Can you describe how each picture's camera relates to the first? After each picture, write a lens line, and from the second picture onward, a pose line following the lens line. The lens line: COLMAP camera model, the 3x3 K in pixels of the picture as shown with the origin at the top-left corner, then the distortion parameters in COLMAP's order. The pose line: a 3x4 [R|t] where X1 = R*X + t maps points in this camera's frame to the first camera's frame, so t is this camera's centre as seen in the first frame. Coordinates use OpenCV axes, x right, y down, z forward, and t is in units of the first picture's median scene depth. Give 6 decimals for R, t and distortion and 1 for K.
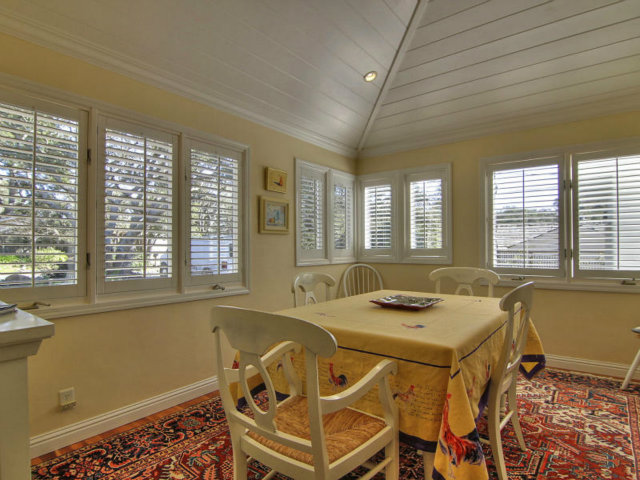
lens RADIAL K [[365.9, 0, 319.1], [0, 365.9, 240.5], [0, 0, 1]] dist [-0.018719, -0.004715]
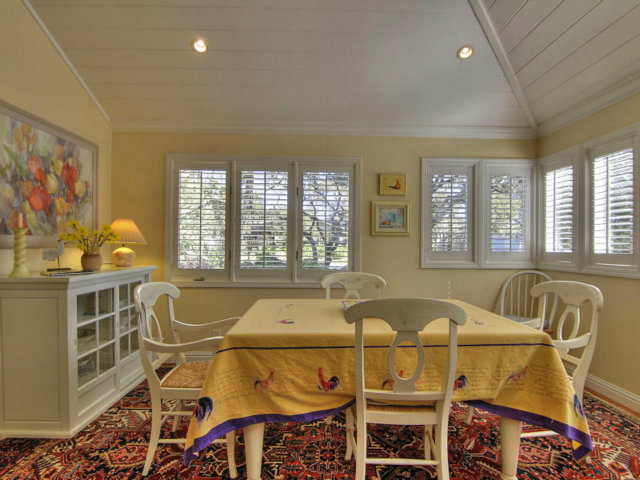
lens RADIAL K [[365.9, 0, 317.4], [0, 365.9, 246.3], [0, 0, 1]] dist [-0.018719, -0.004715]
pose [[0.626230, 0.008727, -0.779590, 0.535577], [0.001485, 0.999922, 0.012387, -0.000256], [0.779637, -0.008915, 0.626168, 0.169584]]
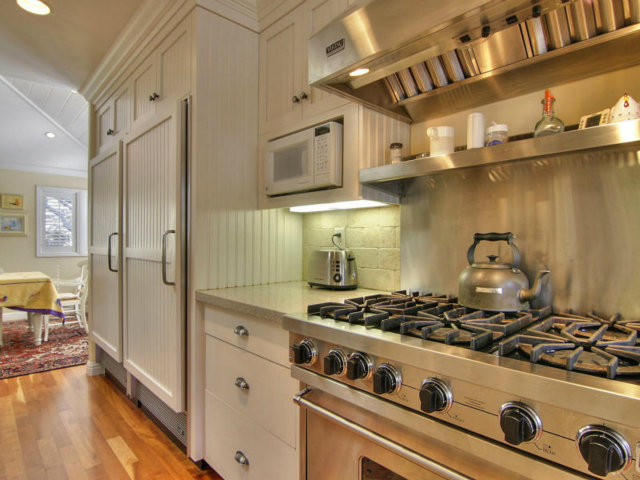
lens RADIAL K [[365.9, 0, 317.5], [0, 365.9, 244.8], [0, 0, 1]] dist [-0.018719, -0.004715]
pose [[0.985675, 0.005247, -0.168572, 1.367328], [-0.001808, 0.999787, 0.020544, -0.012777], [0.168644, -0.019945, 0.985475, -0.292647]]
